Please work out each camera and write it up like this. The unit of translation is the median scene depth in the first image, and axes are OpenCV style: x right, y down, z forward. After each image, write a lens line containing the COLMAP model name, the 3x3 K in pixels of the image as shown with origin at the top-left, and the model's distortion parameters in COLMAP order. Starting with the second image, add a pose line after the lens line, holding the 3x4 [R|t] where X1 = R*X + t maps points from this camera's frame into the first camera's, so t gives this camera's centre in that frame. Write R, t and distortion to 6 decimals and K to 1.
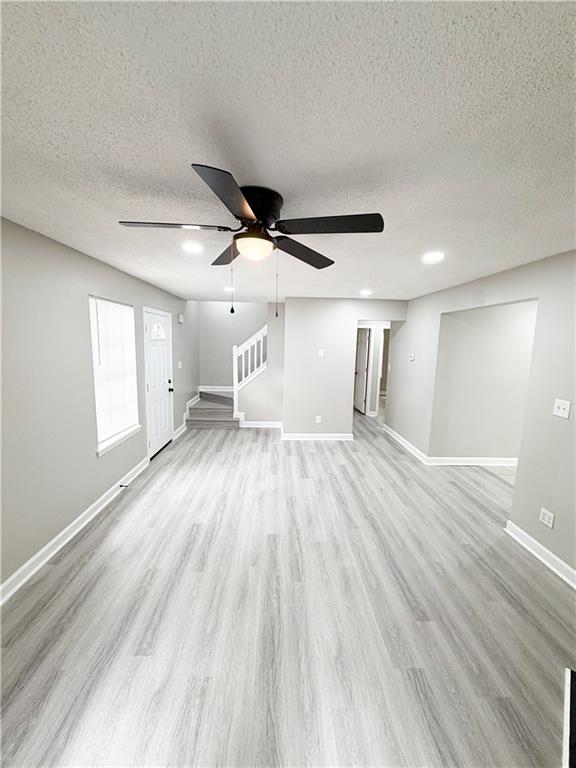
lens RADIAL K [[304.1, 0, 291.9], [0, 304.1, 382.1], [0, 0, 1]] dist [-0.000301, 0.000067]
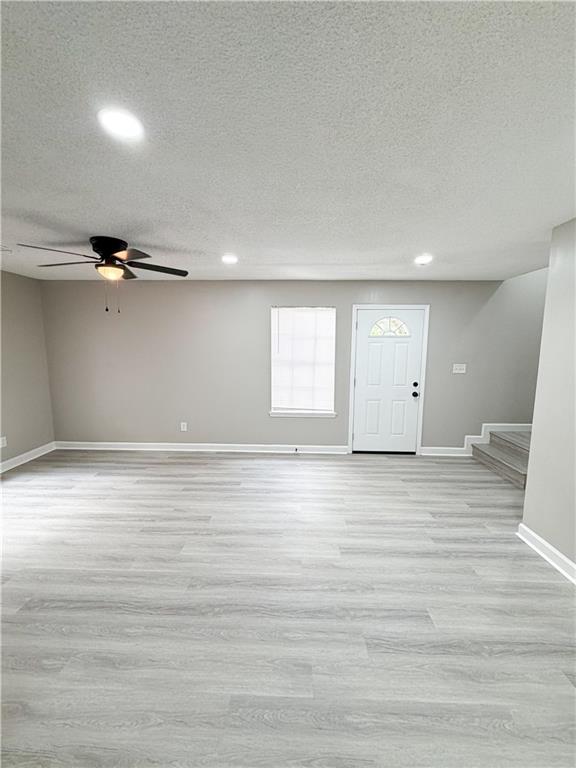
lens RADIAL K [[306.7, 0, 284.8], [0, 306.7, 384.8], [0, 0, 1]] dist [-0.001065, -0.000050]
pose [[-0.078129, 0.107783, -0.991100, 0.747051], [-0.138345, 0.983348, 0.117846, -0.080799], [0.987298, 0.146321, -0.061916, 1.050691]]
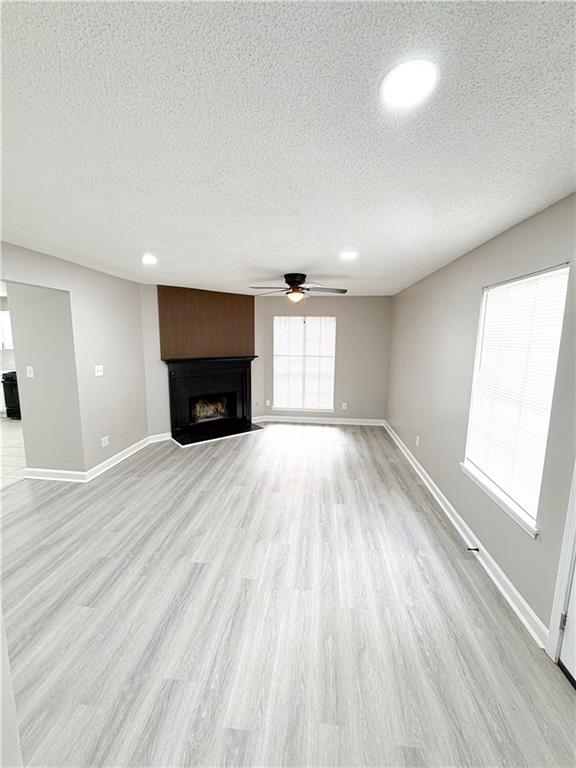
lens RADIAL K [[308.8, 0, 287.8], [0, 308.8, 382.6], [0, 0, 1]] dist [-0.000679, 0.000047]
pose [[-0.987554, -0.057265, 0.146482, -0.229393], [-0.014483, 0.960513, 0.277858, -0.226508], [-0.156609, 0.272279, -0.949388, 1.728438]]
